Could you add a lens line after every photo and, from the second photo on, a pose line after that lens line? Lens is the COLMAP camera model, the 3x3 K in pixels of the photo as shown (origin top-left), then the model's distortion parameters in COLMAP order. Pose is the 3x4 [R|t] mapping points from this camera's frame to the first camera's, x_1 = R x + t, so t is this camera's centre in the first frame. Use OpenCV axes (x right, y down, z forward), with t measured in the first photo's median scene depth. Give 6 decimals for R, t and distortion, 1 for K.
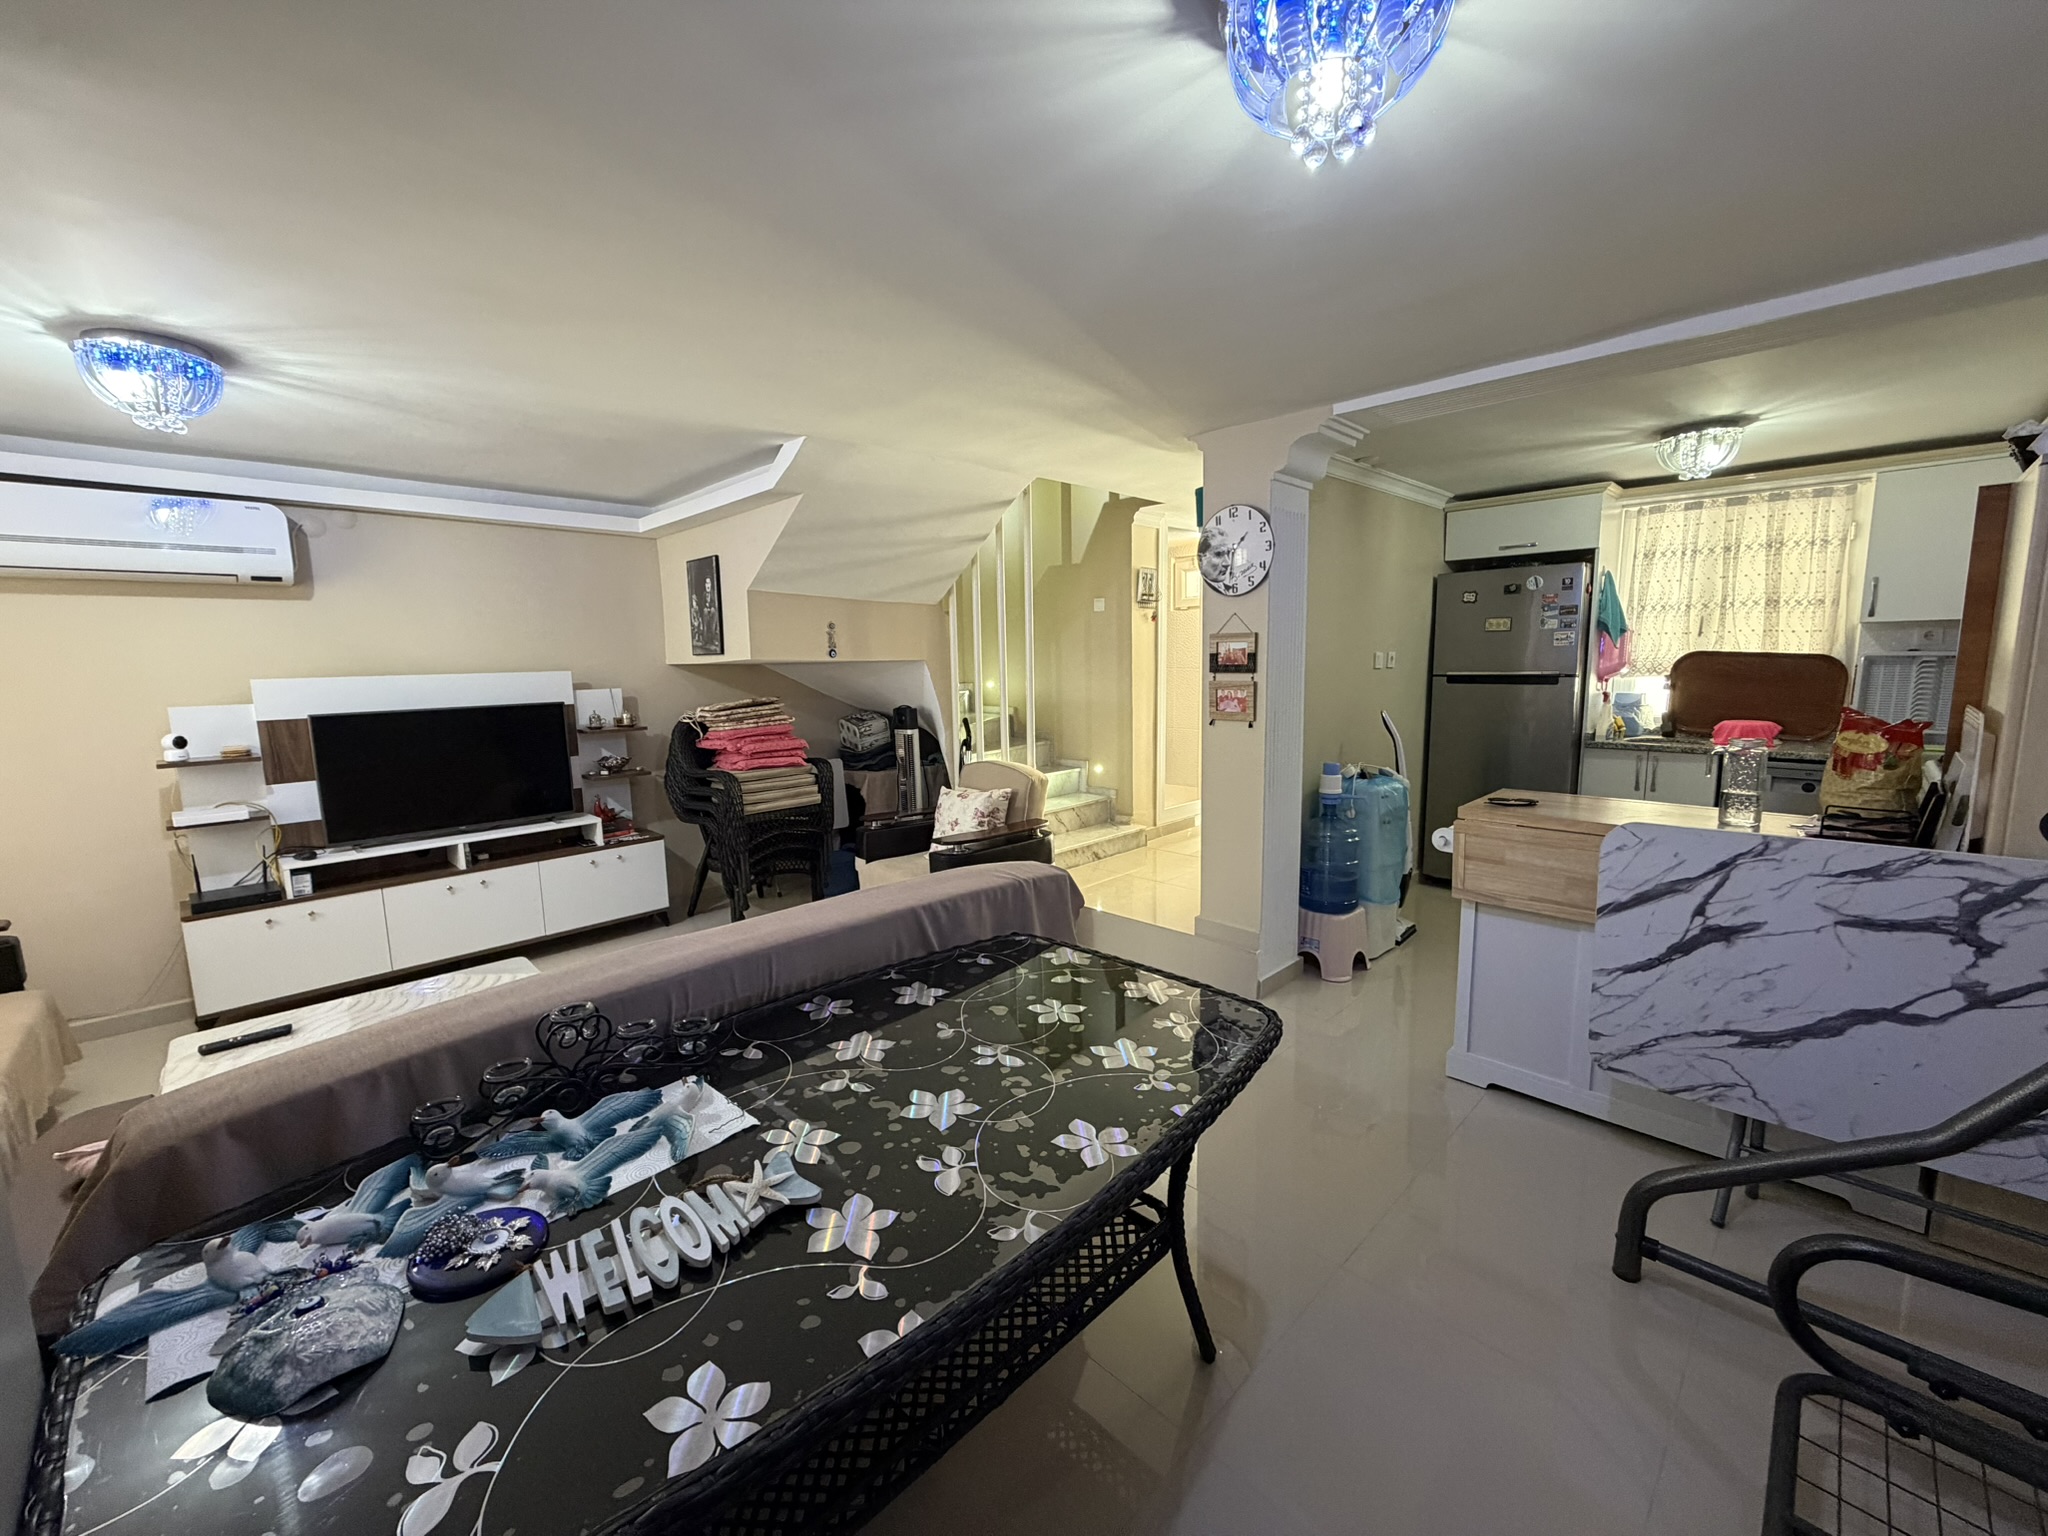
lens RADIAL K [[813.7, 0, 1016.4], [0, 813.7, 763.8], [0, 0, 1]] dist [-0.002810, -0.000069]
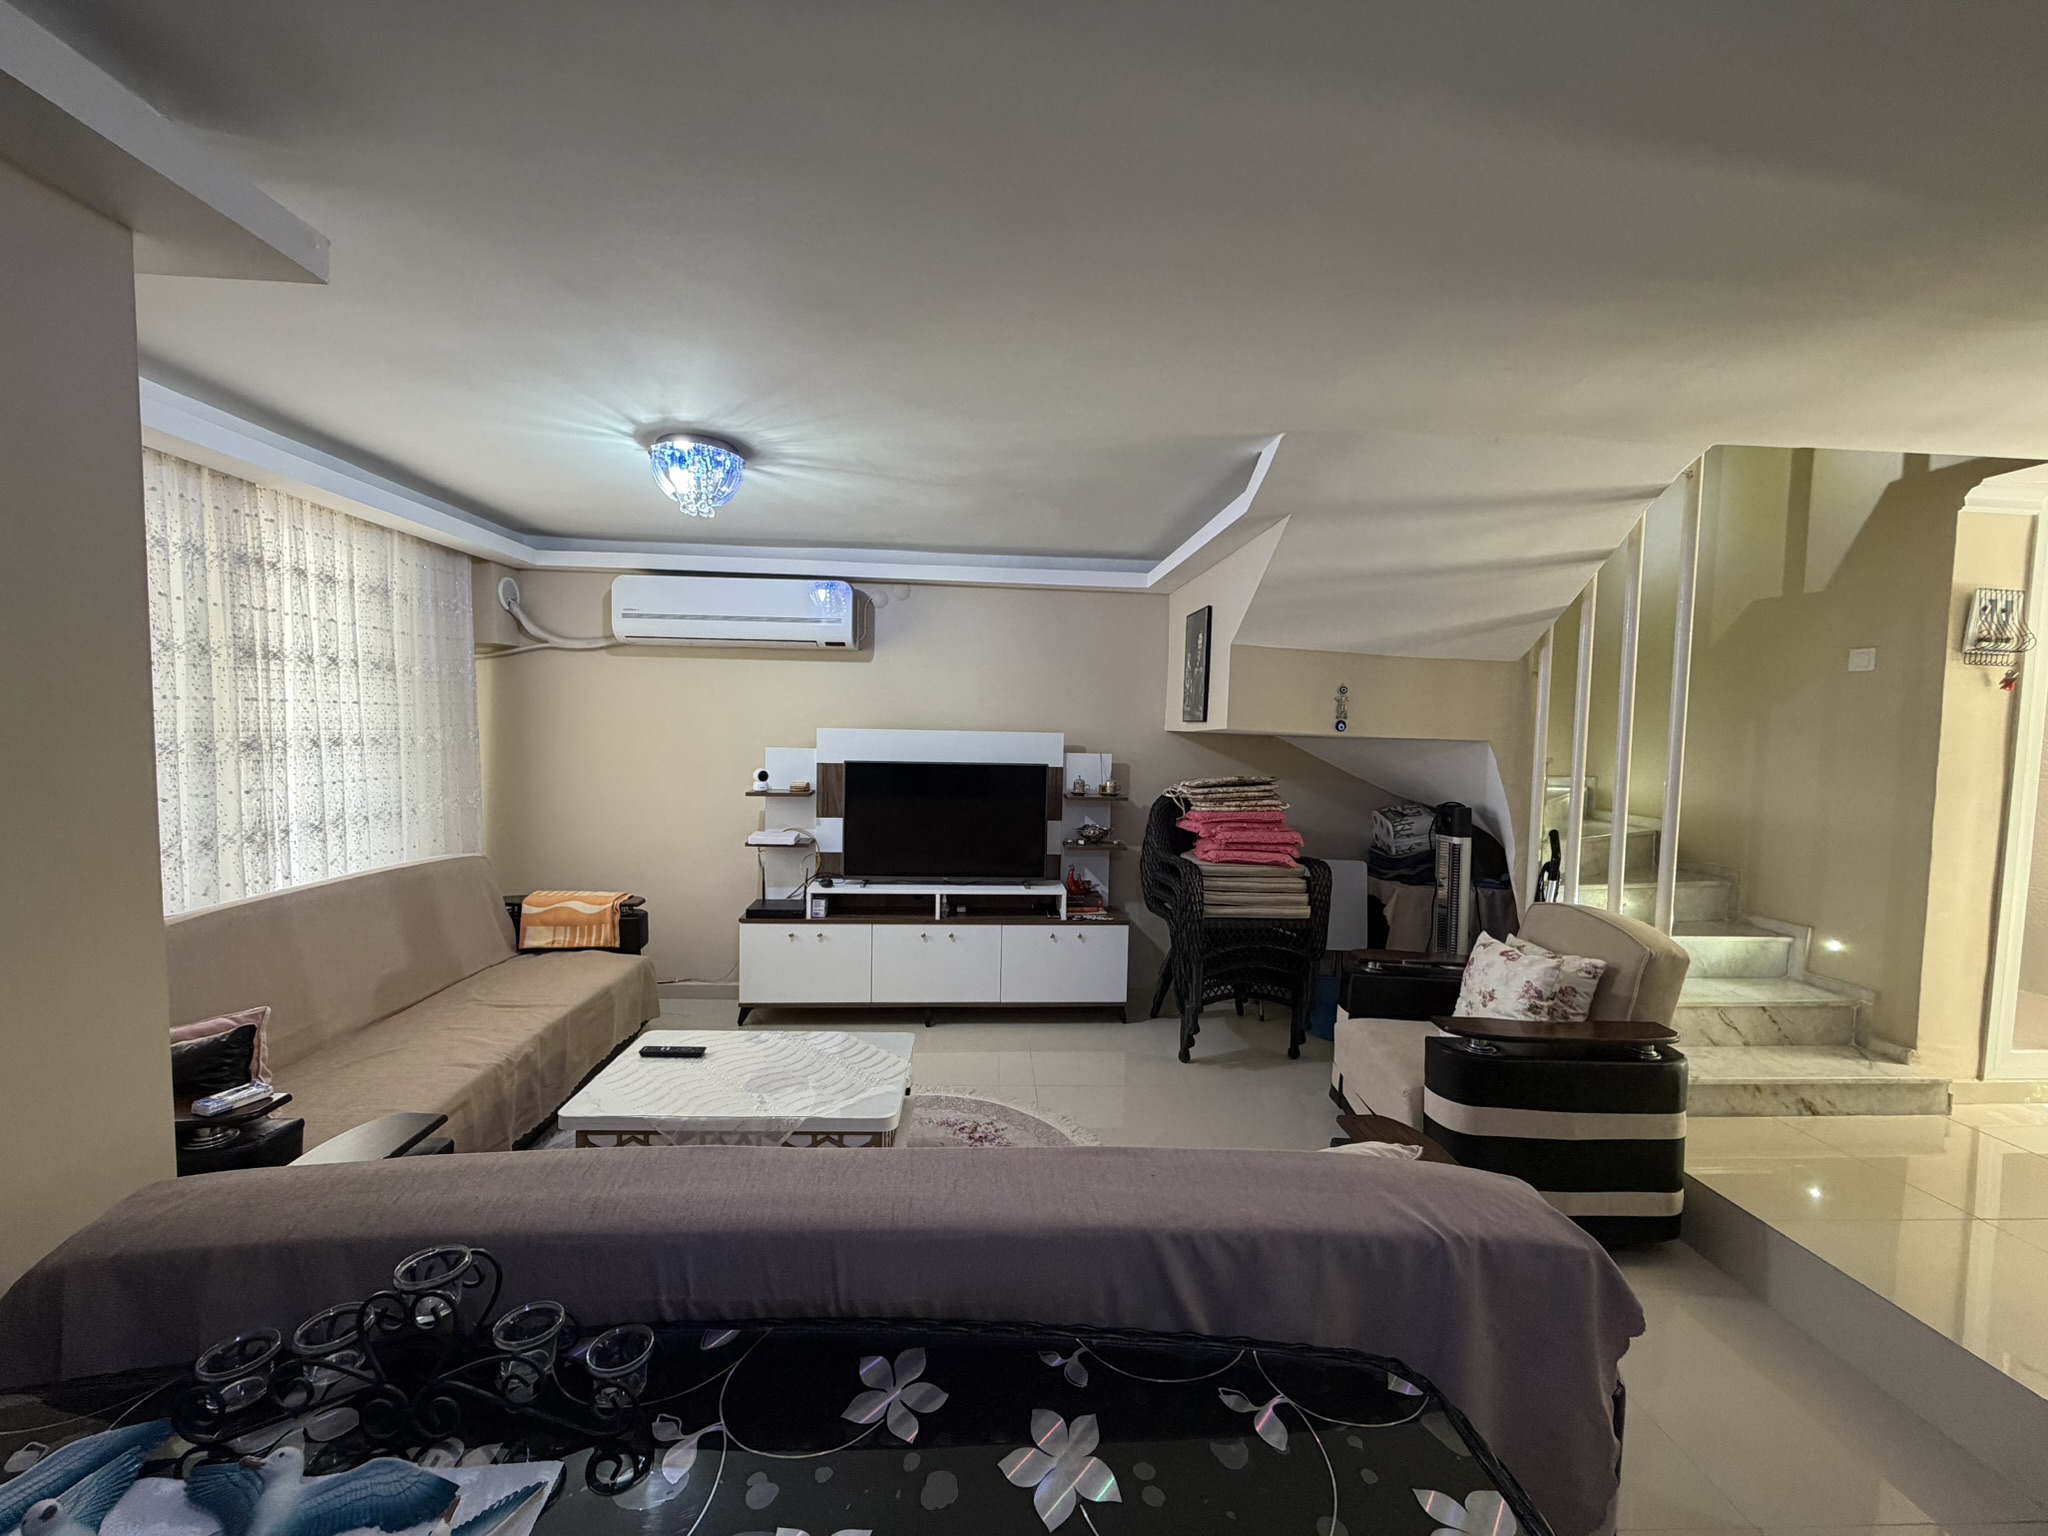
lens RADIAL K [[813.7, 0, 1017.5], [0, 813.7, 767.4], [0, 0, 1]] dist [-0.002810, -0.000069]
pose [[0.743697, 0.072653, -0.664557, 0.056771], [-0.124869, 0.991679, -0.031323, -0.036719], [0.656751, 0.106278, 0.746581, 0.248036]]
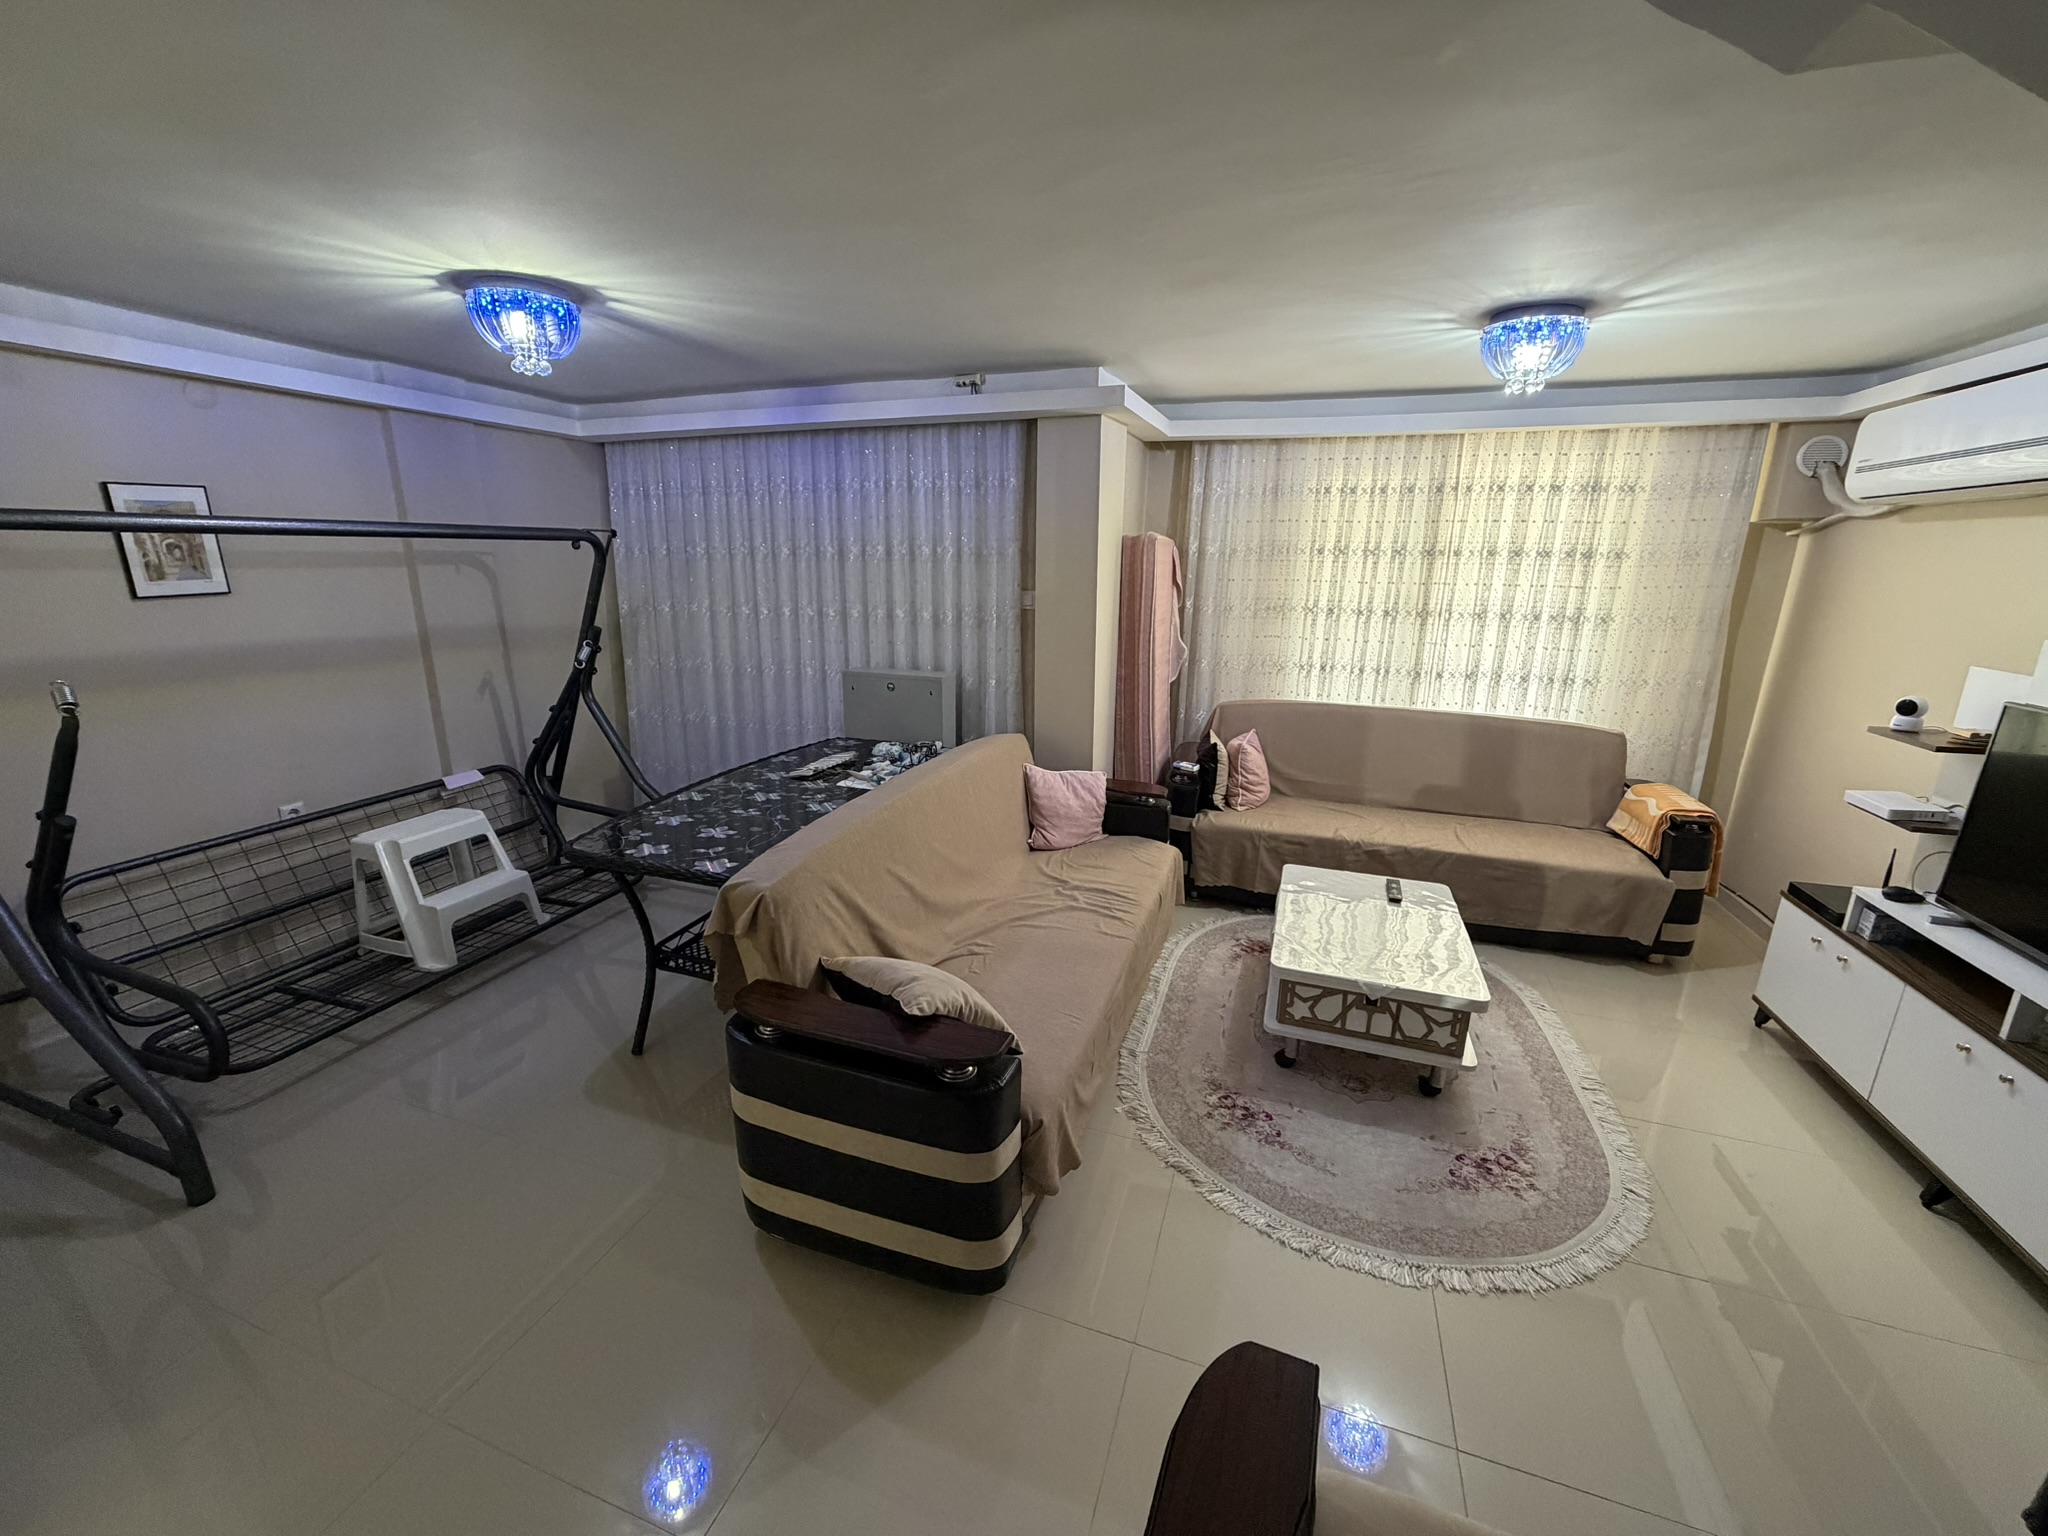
lens RADIAL K [[813.7, 0, 1015.3], [0, 813.7, 767.9], [0, 0, 1]] dist [-0.002810, -0.000069]
pose [[-0.898365, 0.123979, -0.421390, 0.069838], [-0.050191, 0.924083, 0.378882, -0.171586], [0.436373, 0.361524, -0.823941, 0.971142]]
